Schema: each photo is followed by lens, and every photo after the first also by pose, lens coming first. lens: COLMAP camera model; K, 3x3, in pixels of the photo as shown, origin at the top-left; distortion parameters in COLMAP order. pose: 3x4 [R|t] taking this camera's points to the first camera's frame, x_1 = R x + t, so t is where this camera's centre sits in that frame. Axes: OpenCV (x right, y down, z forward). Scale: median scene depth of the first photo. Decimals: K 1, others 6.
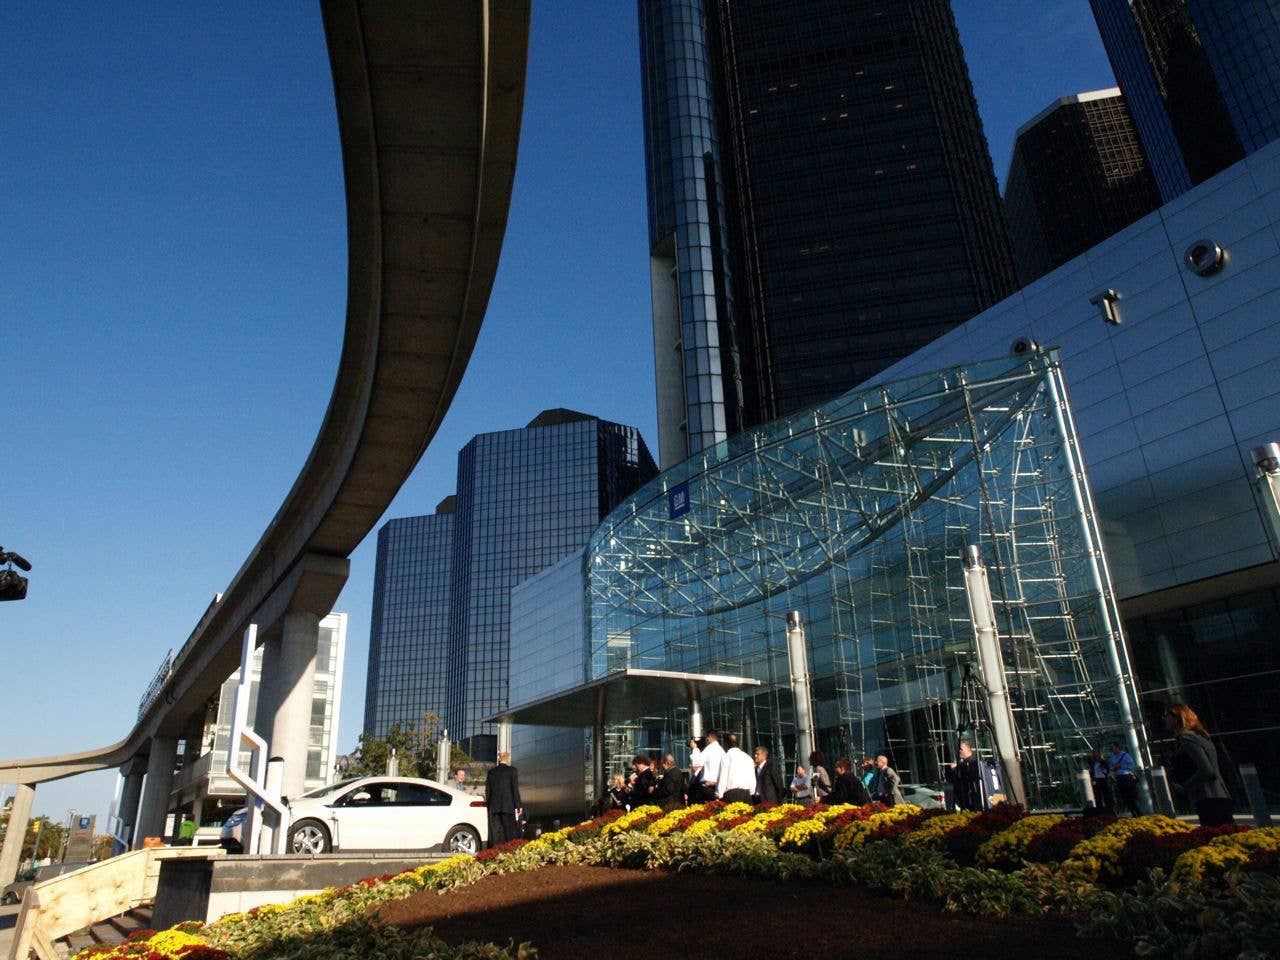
lens RADIAL K [[905.7, 0, 630.5], [0, 905.7, 476.1], [0, 0, 1]] dist [-0.132203, 0.114451]
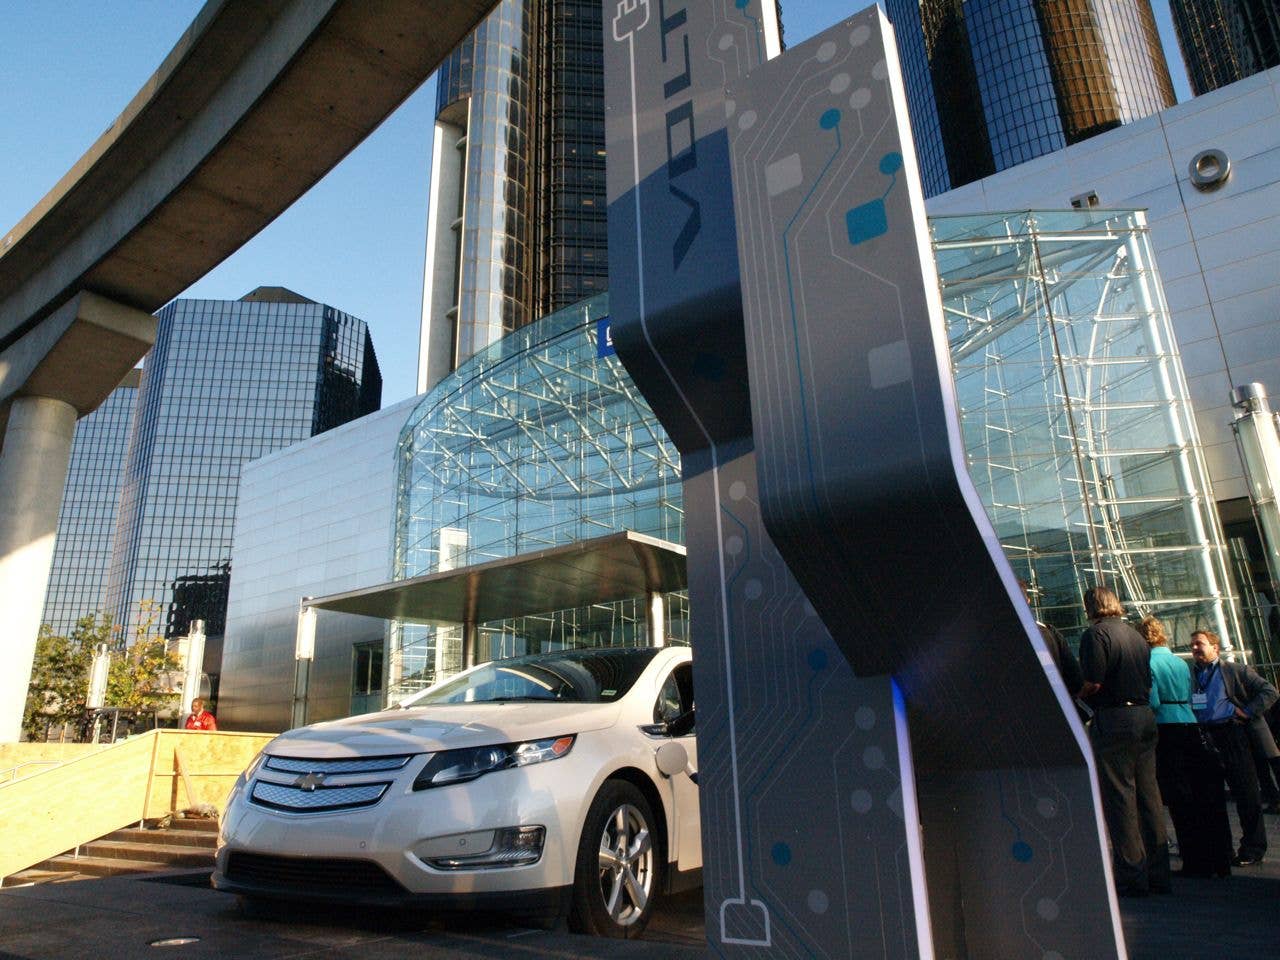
lens RADIAL K [[905.7, 0, 630.5], [0, 905.7, 476.1], [0, 0, 1]] dist [-0.132203, 0.114451]
pose [[0.932539, 0.119795, 0.340617, -0.099278], [-0.144085, 0.988456, 0.046835, 0.060543], [-0.331074, -0.092753, 0.939035, 0.159184]]
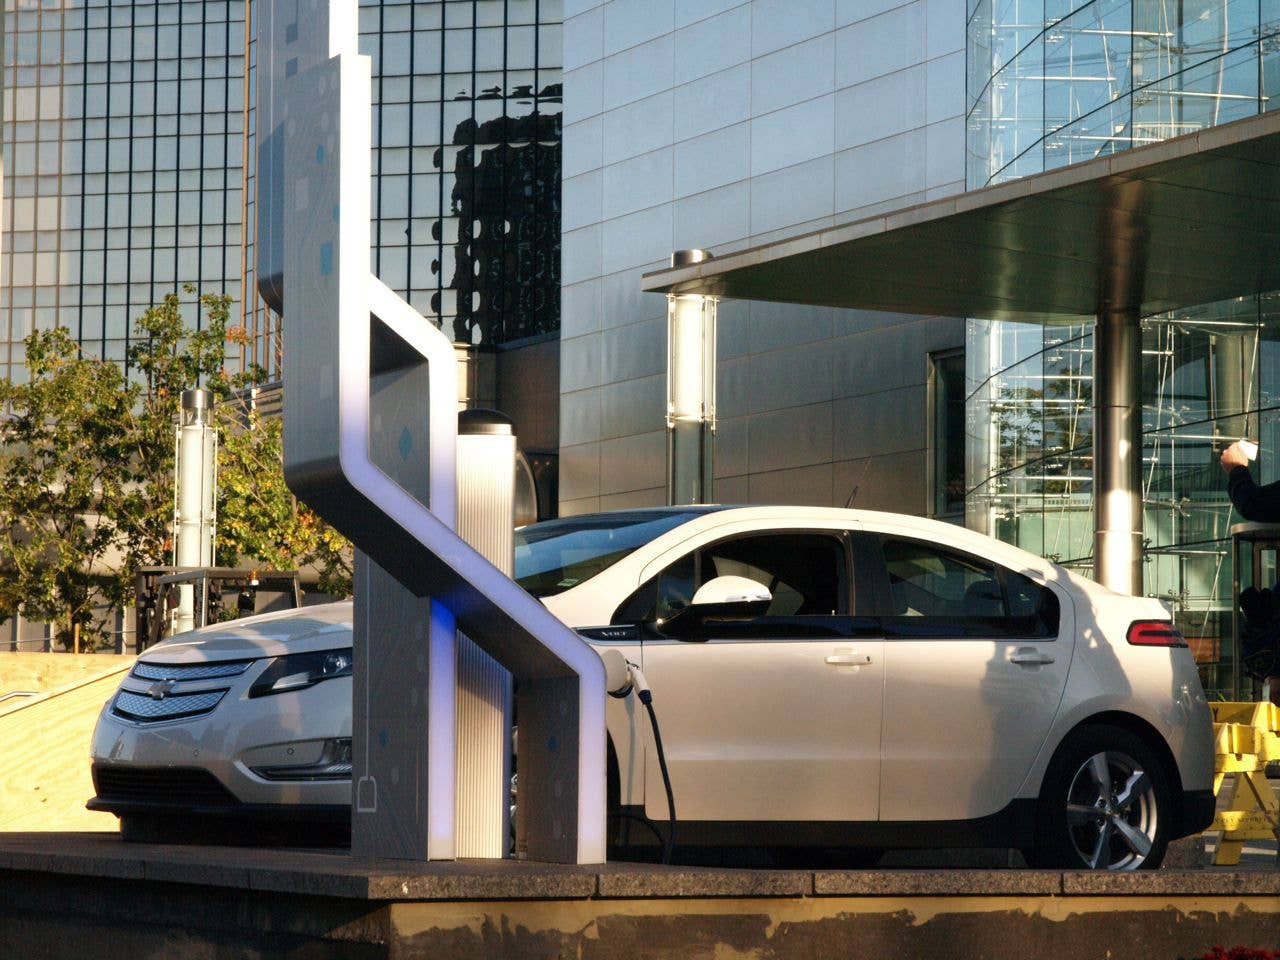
lens RADIAL K [[3392.1, 0, 640.0], [0, 3392.1, 480.0], [0, 0, 1]] dist [0.145803, 0.543809]
pose [[0.997664, 0.032480, -0.060104, -0.061117], [-0.012132, 0.950001, 0.312011, 0.016684], [0.067233, -0.310553, 0.948175, 0.047395]]
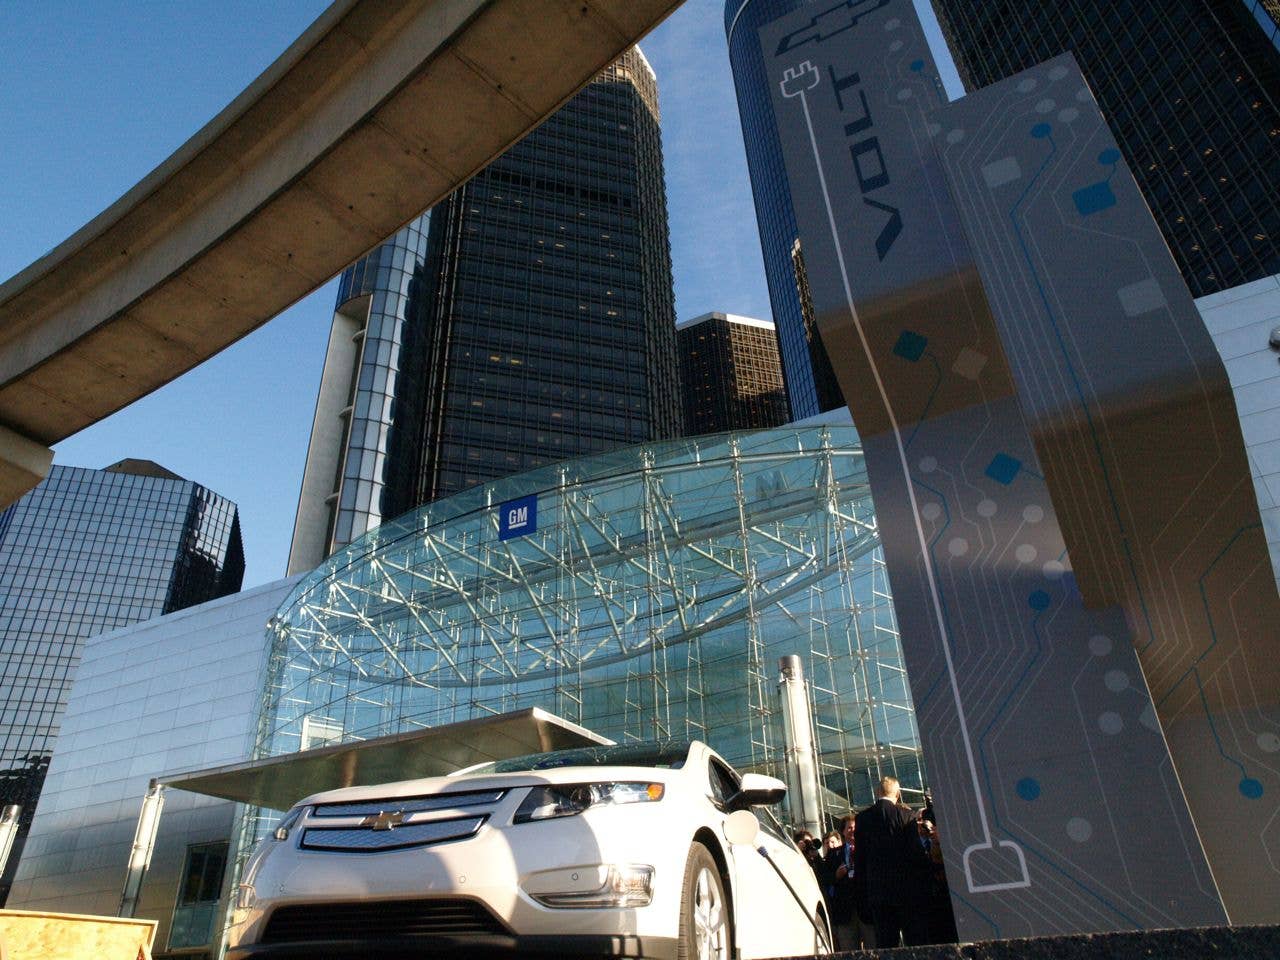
lens RADIAL K [[905.7, 0, 630.5], [0, 905.7, 476.1], [0, 0, 1]] dist [-0.132203, 0.114451]
pose [[0.865545, 0.261876, 0.426910, -0.110588], [-0.190003, 0.960378, -0.203892, 0.073393], [-0.463390, 0.095364, 0.881008, 0.164100]]
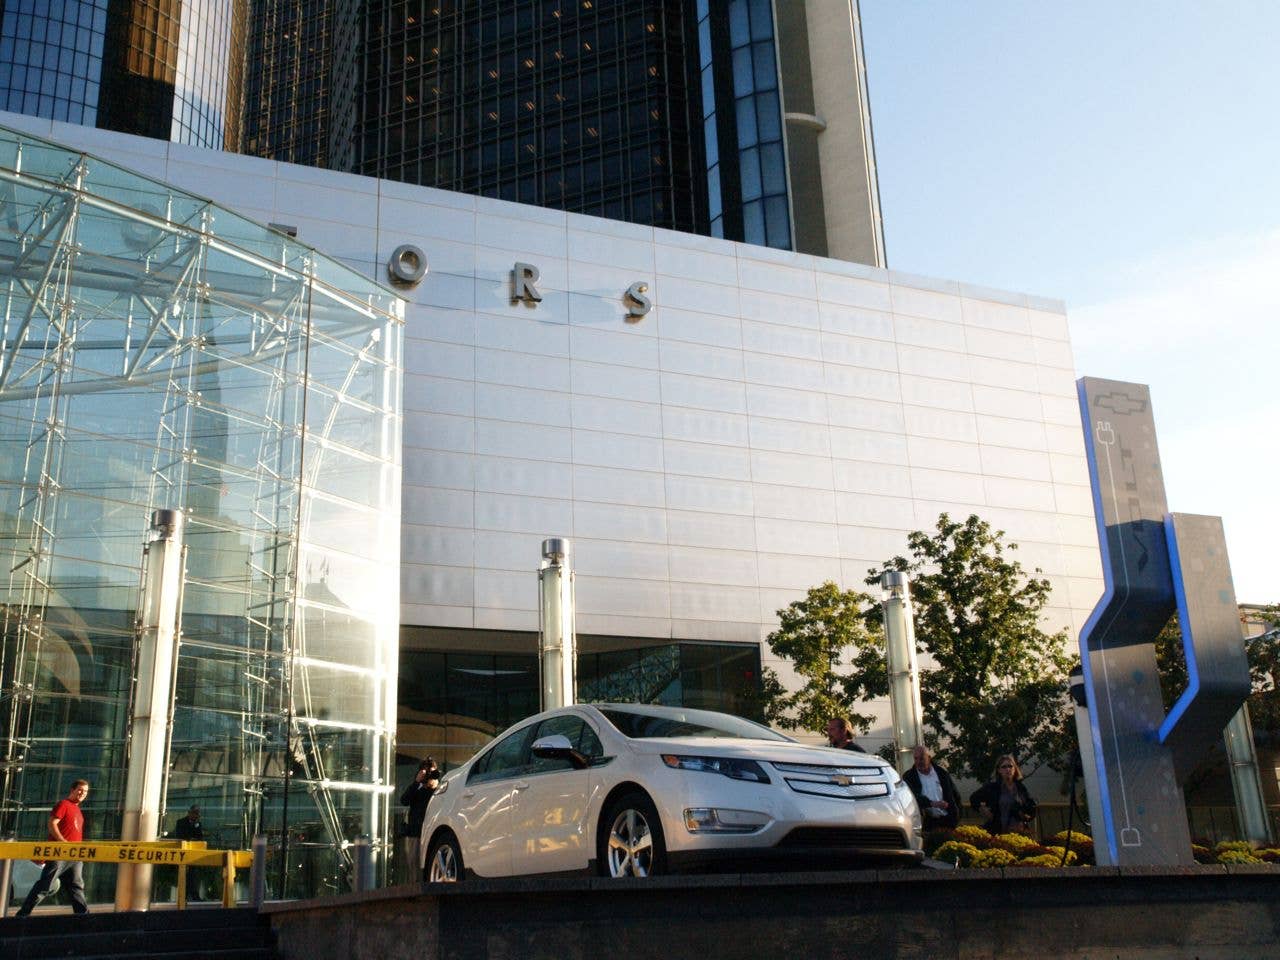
lens RADIAL K [[1310.6, 0, 633.4], [0, 1310.6, 480.1], [0, 0, 1]] dist [-0.054795, 0.198014]
pose [[0.164942, 0.333350, 0.928263, -0.217020], [-0.359495, 0.896729, -0.258147, 0.096688], [-0.918454, -0.291127, 0.267746, 0.207305]]
